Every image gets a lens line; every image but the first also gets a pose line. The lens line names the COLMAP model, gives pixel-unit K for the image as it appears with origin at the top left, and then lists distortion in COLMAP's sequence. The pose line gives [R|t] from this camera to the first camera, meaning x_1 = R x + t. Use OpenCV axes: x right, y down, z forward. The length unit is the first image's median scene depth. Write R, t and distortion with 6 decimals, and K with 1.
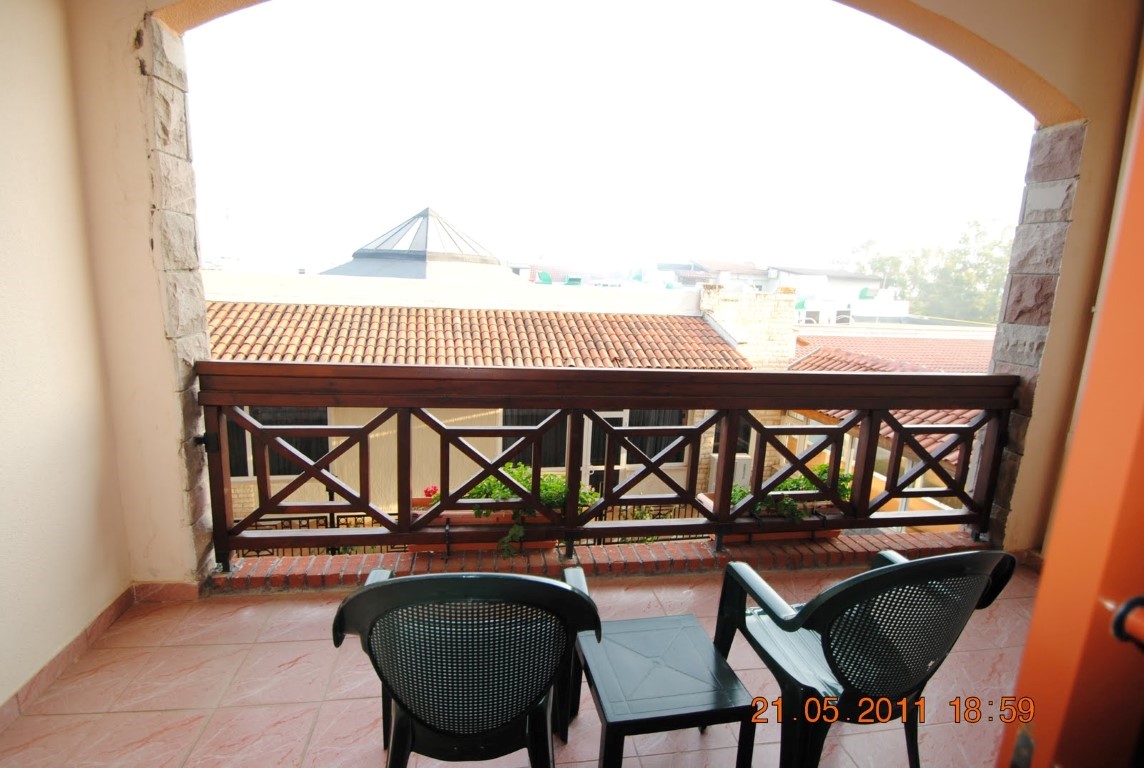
lens RADIAL K [[574.0, 0, 567.1], [0, 574.0, 383.5], [0, 0, 1]] dist [-0.003261, -0.004697]
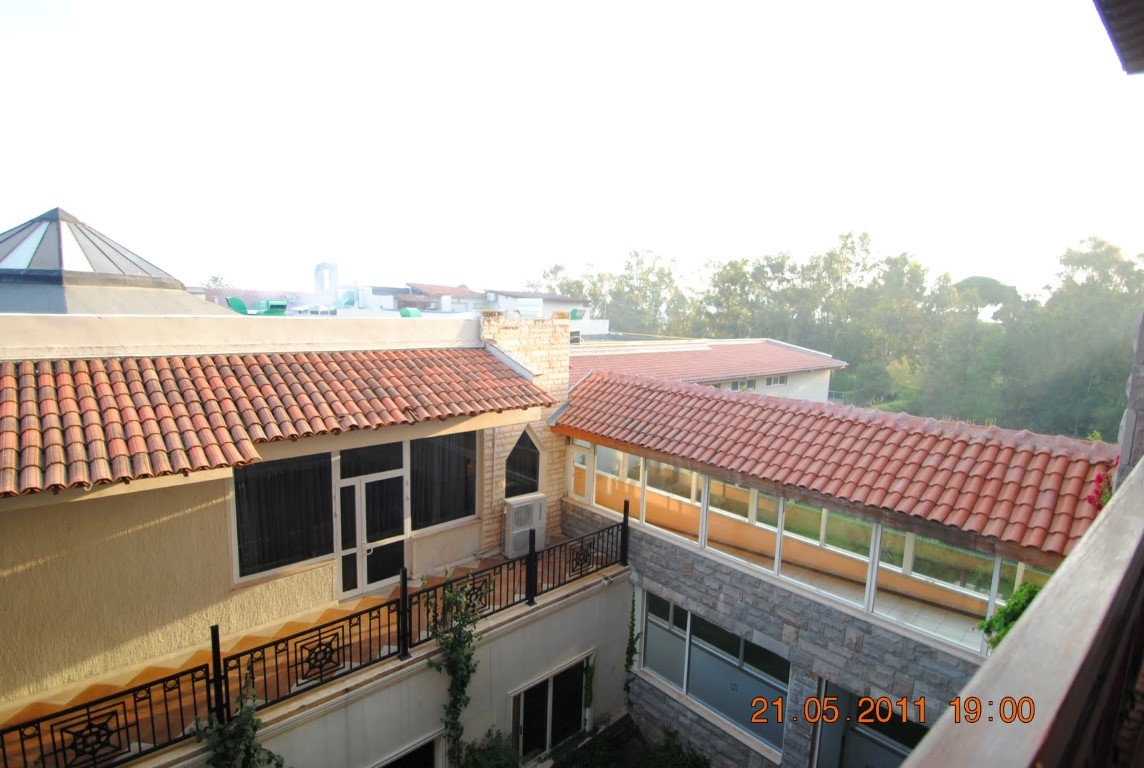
lens RADIAL K [[574.0, 0, 577.4], [0, 574.0, 382.4], [0, 0, 1]] dist [-0.003261, -0.004697]
pose [[0.867418, -0.082867, 0.490631, -0.073304], [0.103182, 0.994558, -0.014442, -0.033637], [-0.486764, 0.063152, 0.871248, 0.154368]]
